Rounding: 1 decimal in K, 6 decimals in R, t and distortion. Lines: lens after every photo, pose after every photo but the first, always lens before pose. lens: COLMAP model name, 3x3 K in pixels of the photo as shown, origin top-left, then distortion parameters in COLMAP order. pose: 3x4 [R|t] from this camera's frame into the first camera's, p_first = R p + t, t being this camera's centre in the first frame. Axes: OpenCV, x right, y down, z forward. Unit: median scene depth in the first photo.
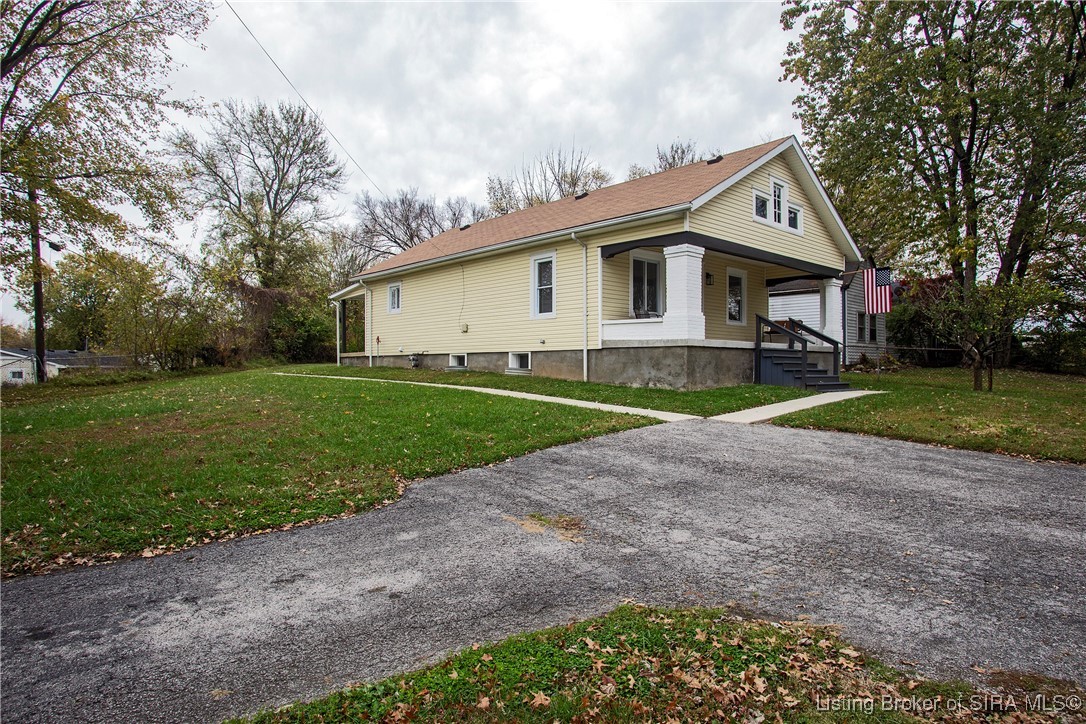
lens RADIAL K [[666.7, 0, 542.4], [0, 666.7, 363.3], [0, 0, 1]] dist [-0.046625, -0.000447]
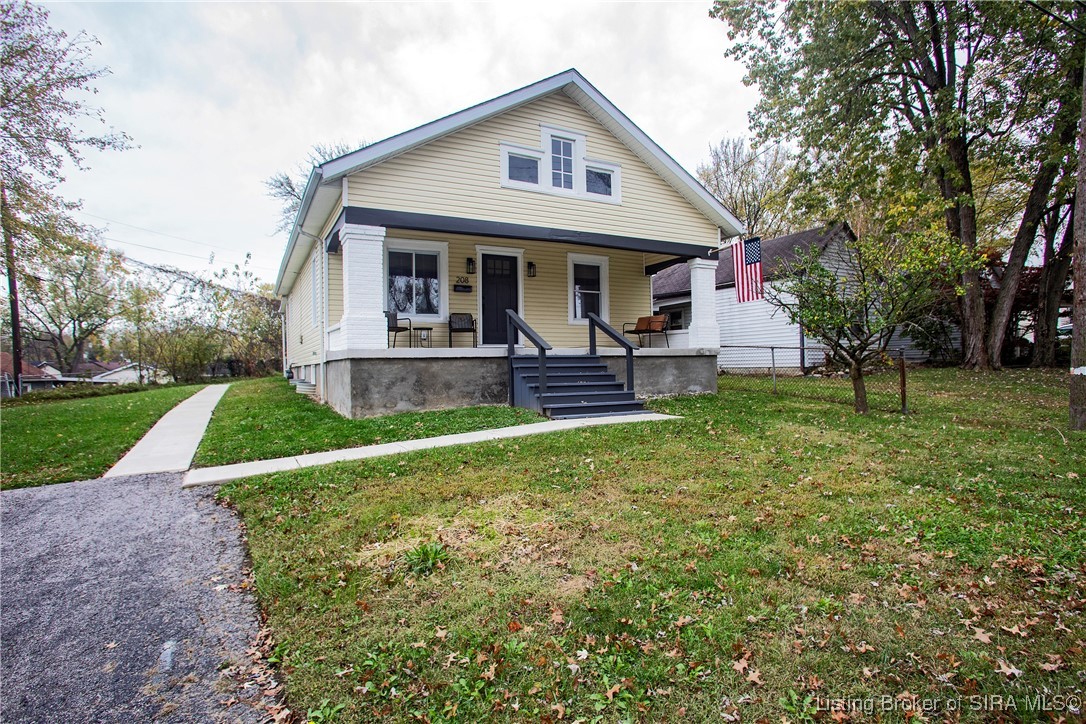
lens RADIAL K [[578.9, 0, 544.7], [0, 578.9, 361.5], [0, 0, 1]] dist [-0.038230, 0.000228]
pose [[0.966423, -0.020677, -0.256124, 0.500204], [0.020515, 0.999784, -0.003306, -0.013422], [0.256137, -0.002059, 0.966638, 0.357660]]
